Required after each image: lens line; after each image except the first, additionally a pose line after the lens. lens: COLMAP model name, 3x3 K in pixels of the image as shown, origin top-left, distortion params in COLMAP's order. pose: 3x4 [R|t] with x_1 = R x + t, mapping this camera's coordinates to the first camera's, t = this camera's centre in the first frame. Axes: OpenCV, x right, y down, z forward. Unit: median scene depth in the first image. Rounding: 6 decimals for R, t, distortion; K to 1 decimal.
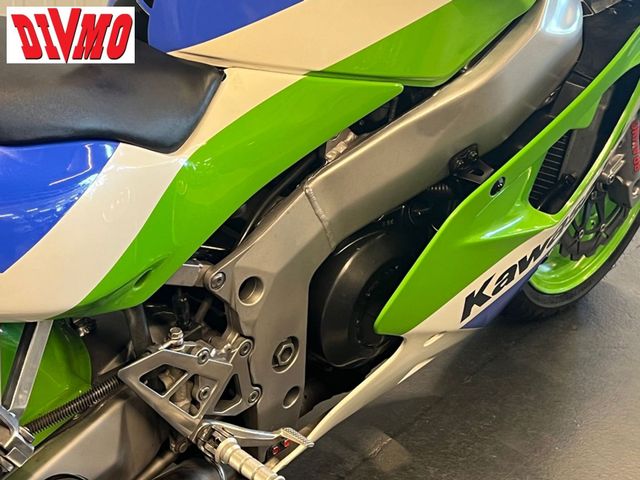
lens RADIAL K [[1231.9, 0, 320.0], [0, 1231.9, 240.0], [0, 0, 1]] dist [0.151195, -0.344525]
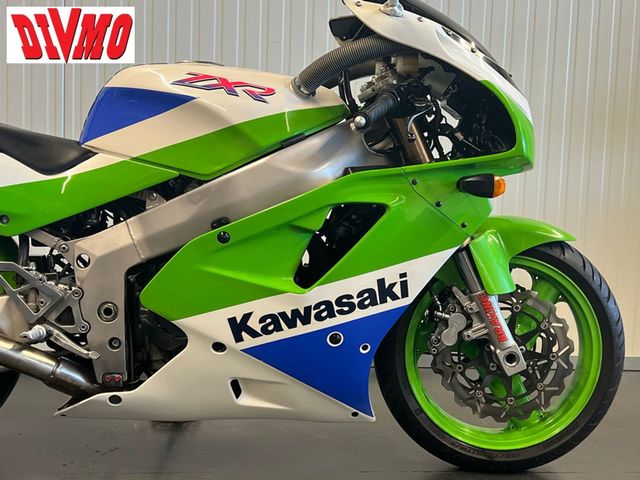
lens RADIAL K [[885.5, 0, 320.0], [0, 885.5, 240.0], [0, 0, 1]] dist [0.182360, -0.596520]
pose [[0.712544, 0.010226, -0.701553, 1.190317], [-0.333735, 0.884476, -0.326072, 0.343257], [0.617172, 0.466473, 0.633641, 0.305930]]
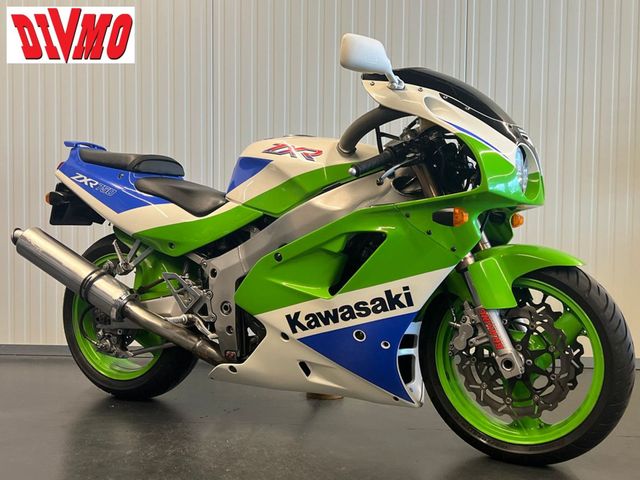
lens RADIAL K [[744.6, 0, 320.0], [0, 744.6, 240.0], [0, 0, 1]] dist [0.142149, -0.004721]
pose [[0.252271, -0.036810, -0.966956, 1.709446], [-0.476690, 0.864886, -0.157289, 0.129208], [0.842096, 0.500617, 0.200639, 0.798553]]
